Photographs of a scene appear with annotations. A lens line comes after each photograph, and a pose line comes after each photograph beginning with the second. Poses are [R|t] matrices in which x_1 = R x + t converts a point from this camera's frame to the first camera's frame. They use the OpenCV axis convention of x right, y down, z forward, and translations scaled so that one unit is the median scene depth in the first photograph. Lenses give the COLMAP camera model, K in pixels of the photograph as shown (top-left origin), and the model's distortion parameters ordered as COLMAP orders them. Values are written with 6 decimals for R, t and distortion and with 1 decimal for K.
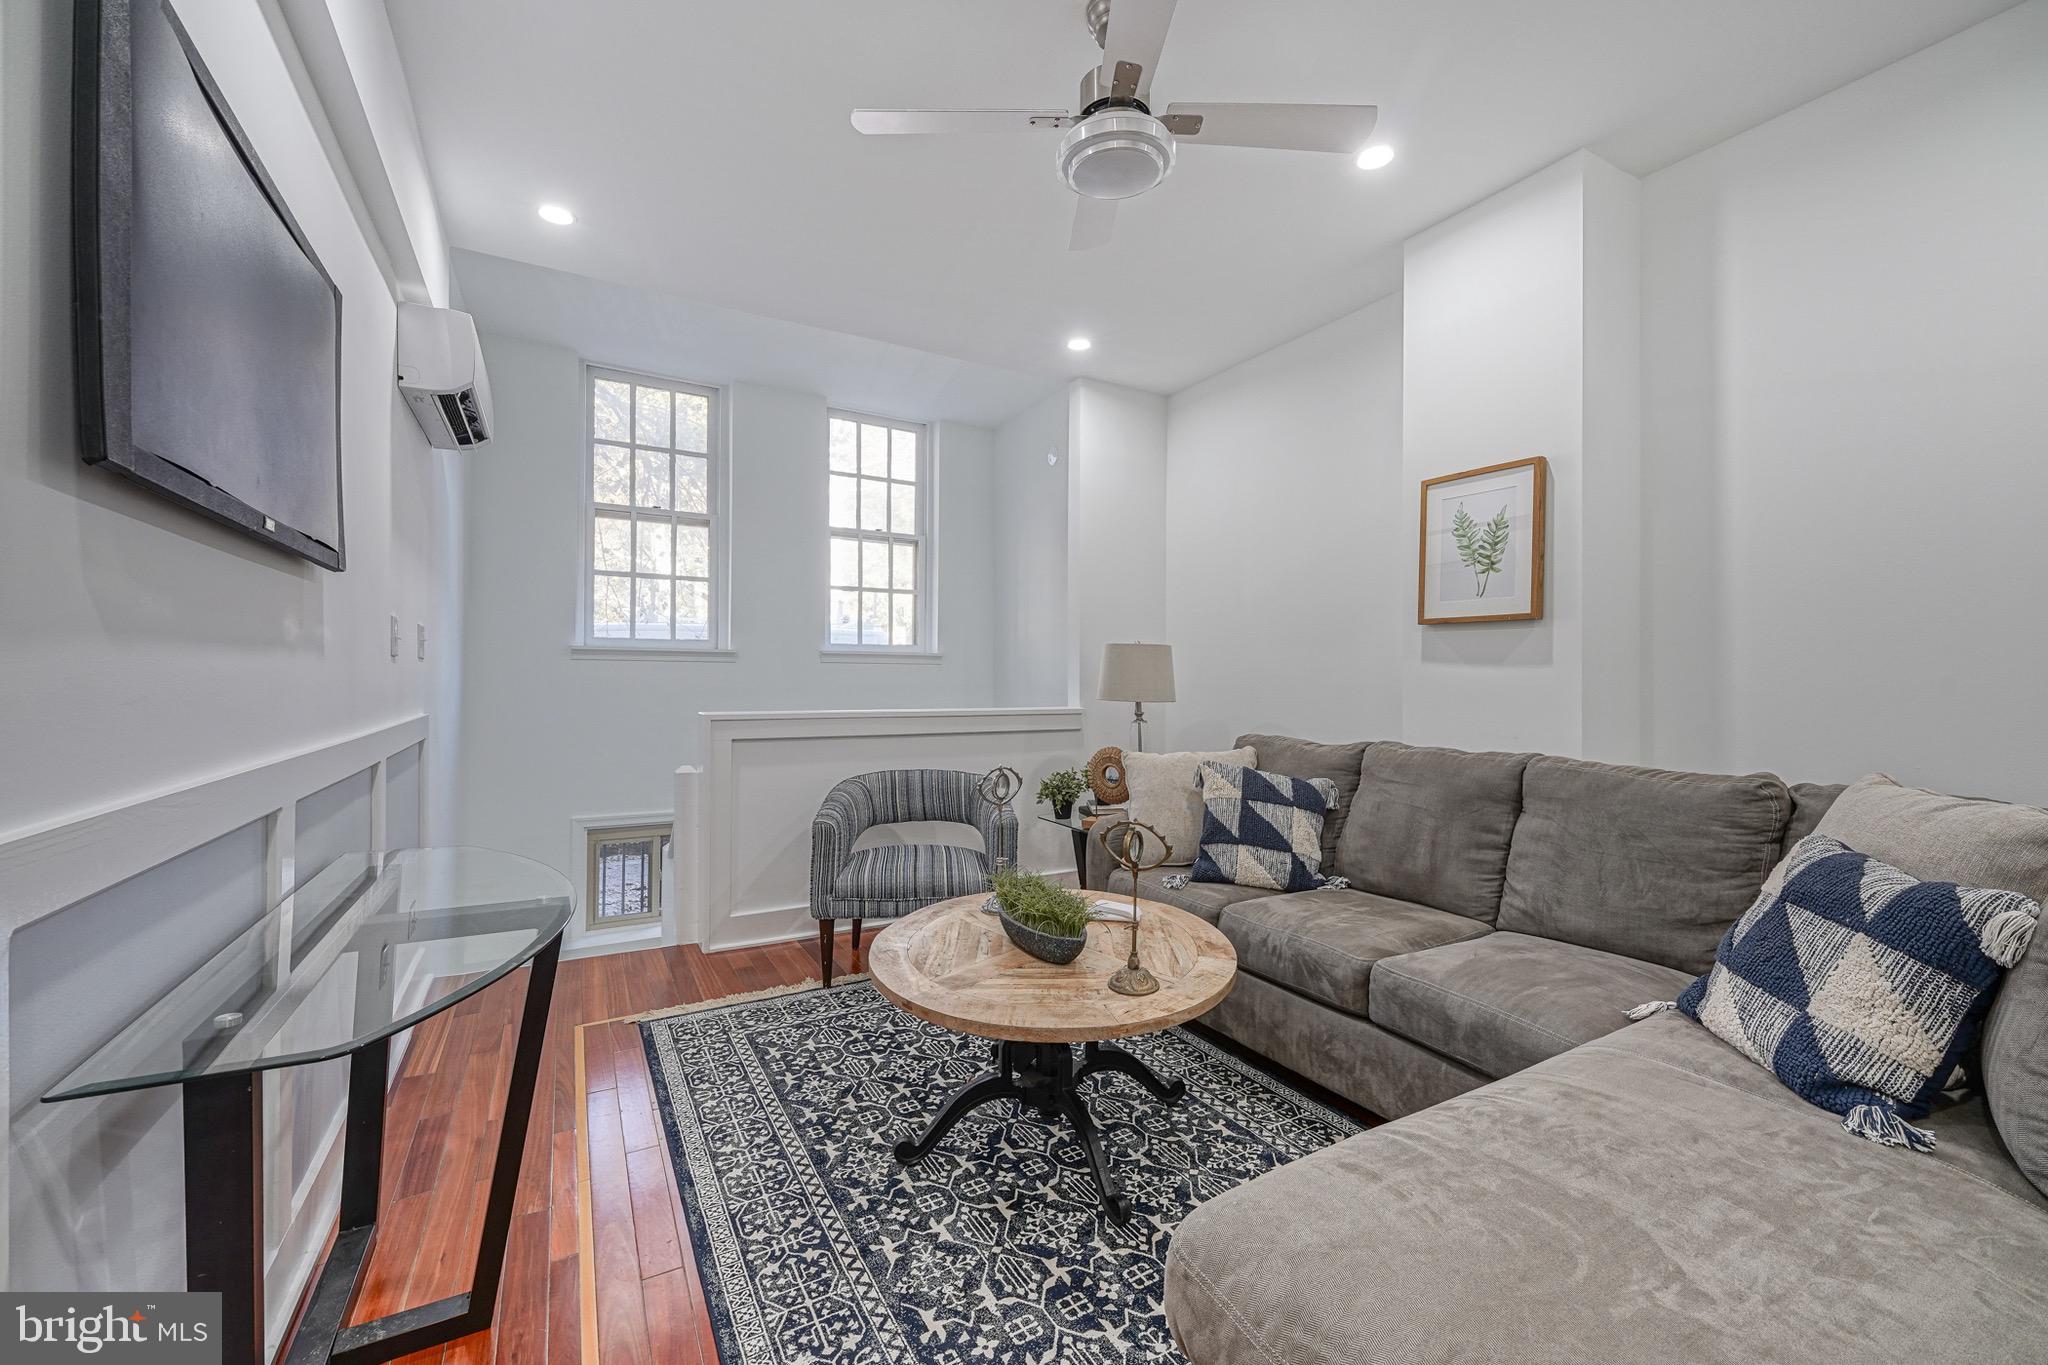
lens RADIAL K [[817.7, 0, 1025.2], [0, 817.7, 680.0], [0, 0, 1]] dist [-0.001444, 0.000143]
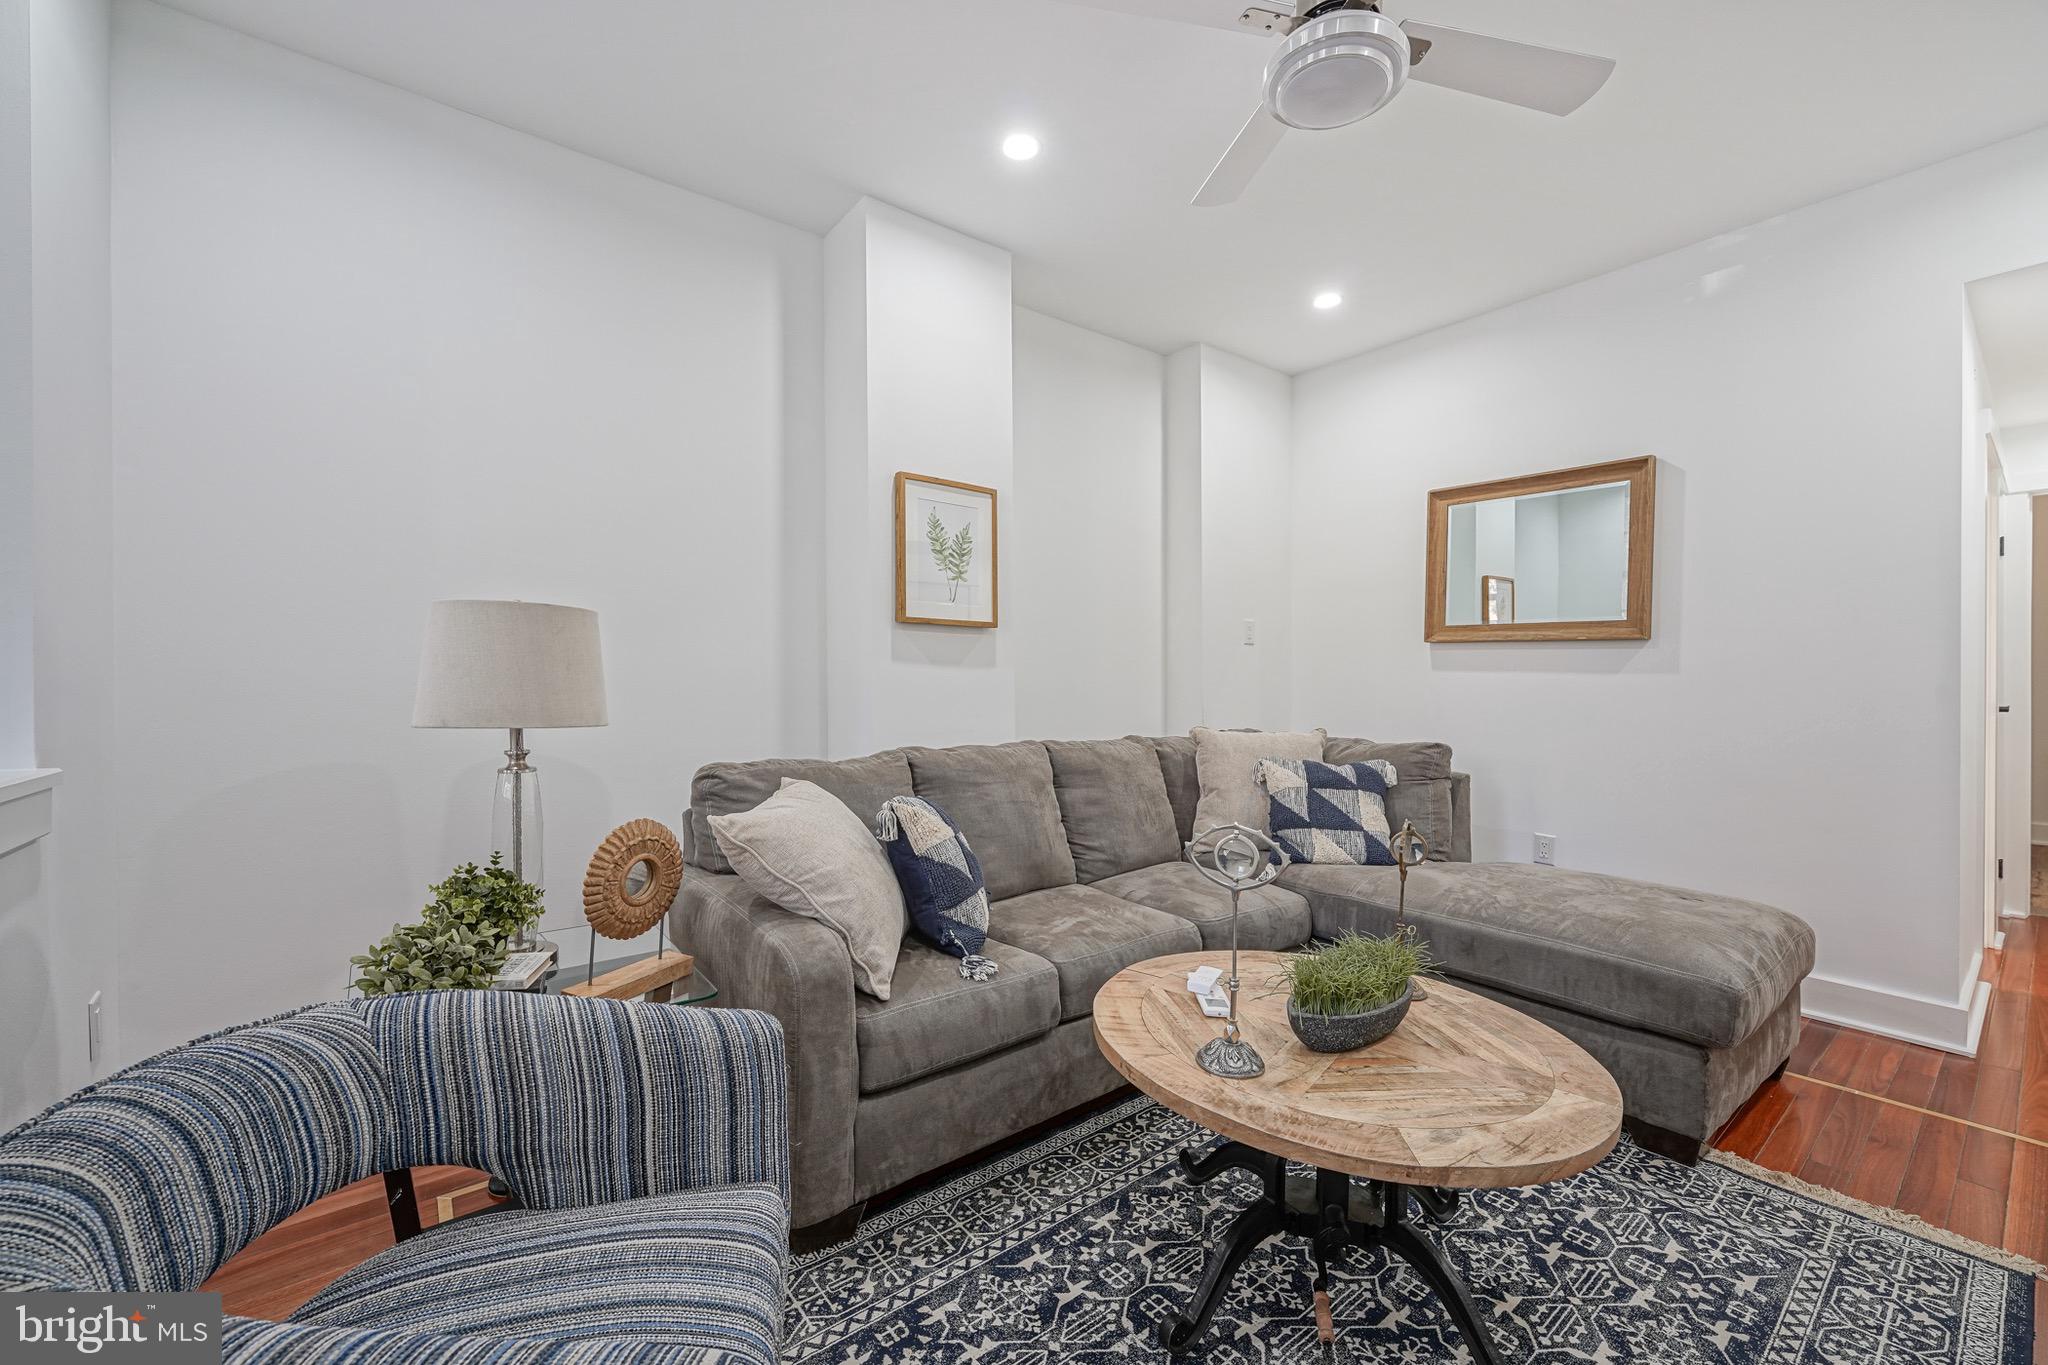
lens RADIAL K [[814.3, 0, 1034.0], [0, 814.3, 691.6], [0, 0, 1]] dist [0.000078, -0.000155]
pose [[-0.148155, -0.014704, 0.988855, -0.715984], [0.003881, 0.999873, 0.015450, -0.001378], [-0.988957, 0.006127, -0.148079, 1.480815]]
